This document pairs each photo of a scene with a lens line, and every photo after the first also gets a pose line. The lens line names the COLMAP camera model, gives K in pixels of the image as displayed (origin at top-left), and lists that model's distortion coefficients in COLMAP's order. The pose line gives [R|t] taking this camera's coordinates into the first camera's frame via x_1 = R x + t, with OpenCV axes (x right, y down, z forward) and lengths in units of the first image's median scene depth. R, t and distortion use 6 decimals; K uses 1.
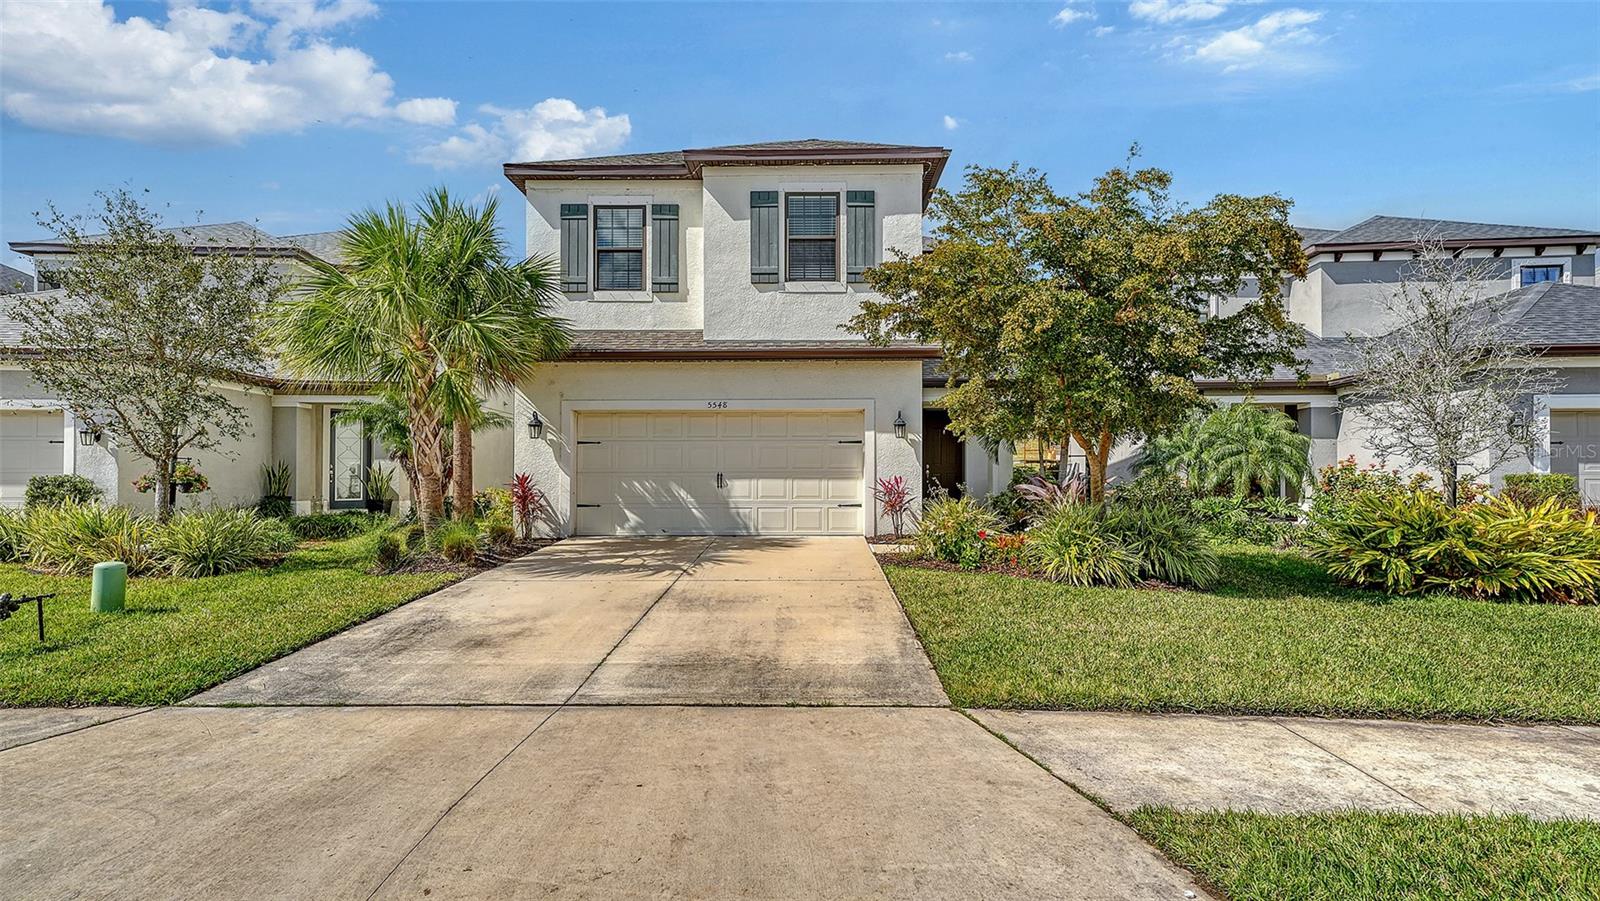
lens RADIAL K [[840.1, 0, 800.1], [0, 840.1, 450.9], [0, 0, 1]] dist [0.000681, -0.000510]
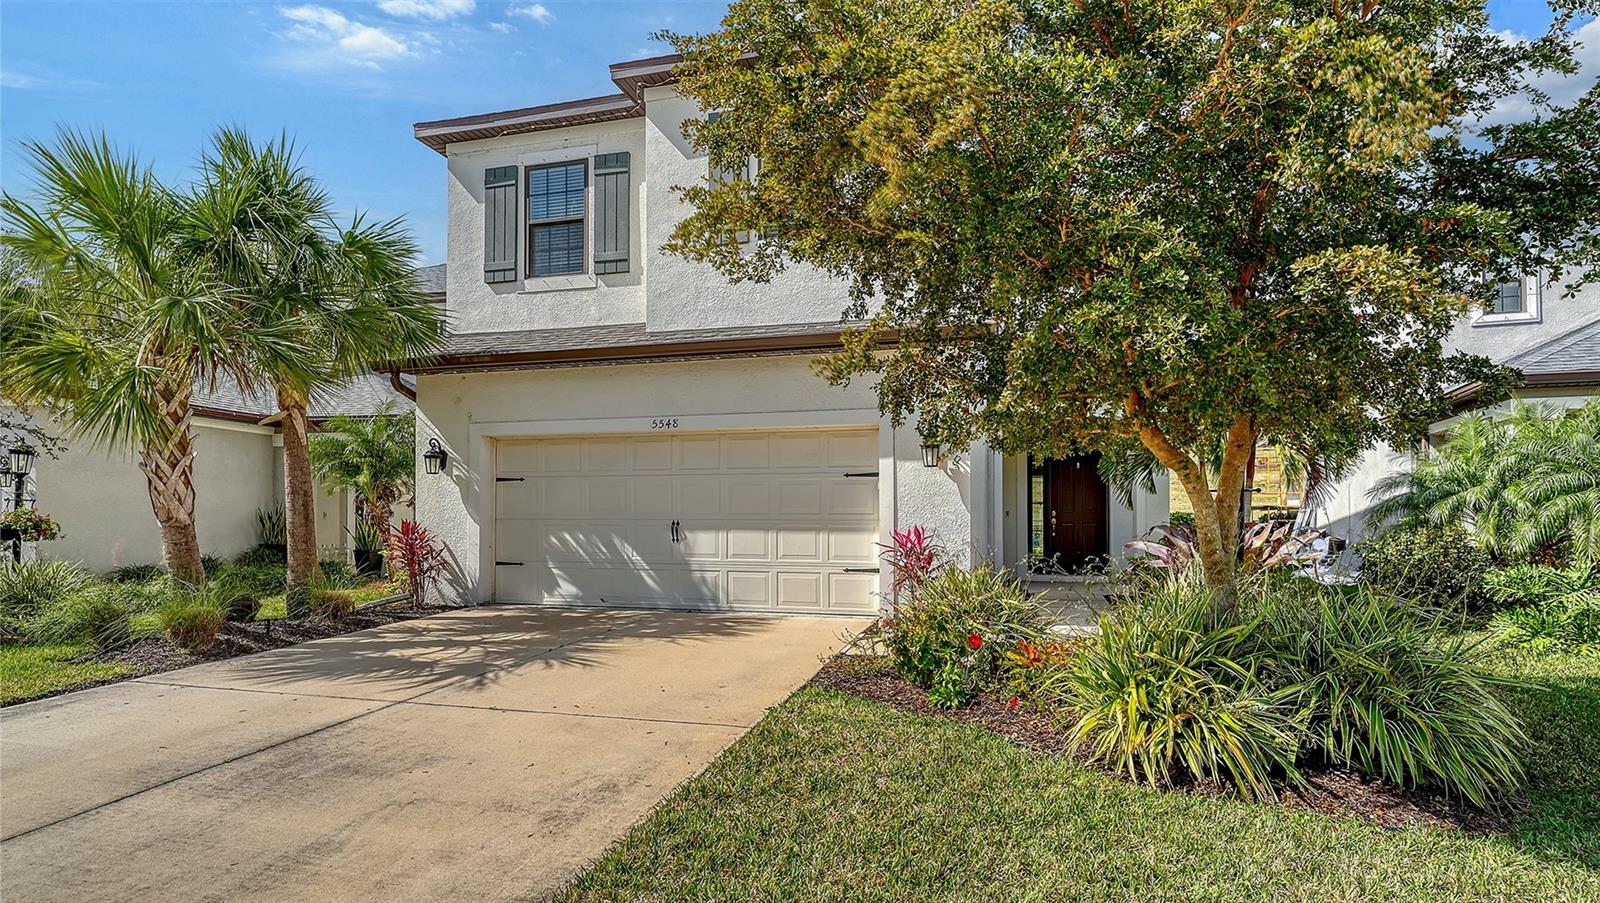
lens RADIAL K [[830.1, 0, 777.1], [0, 830.1, 492.1], [0, 0, 1]] dist [-0.006248, 0.000746]
pose [[0.958006, -0.006635, -0.286670, 0.184560], [0.003882, 0.999941, -0.010169, 0.009433], [0.286721, 0.008629, 0.957975, 0.355221]]
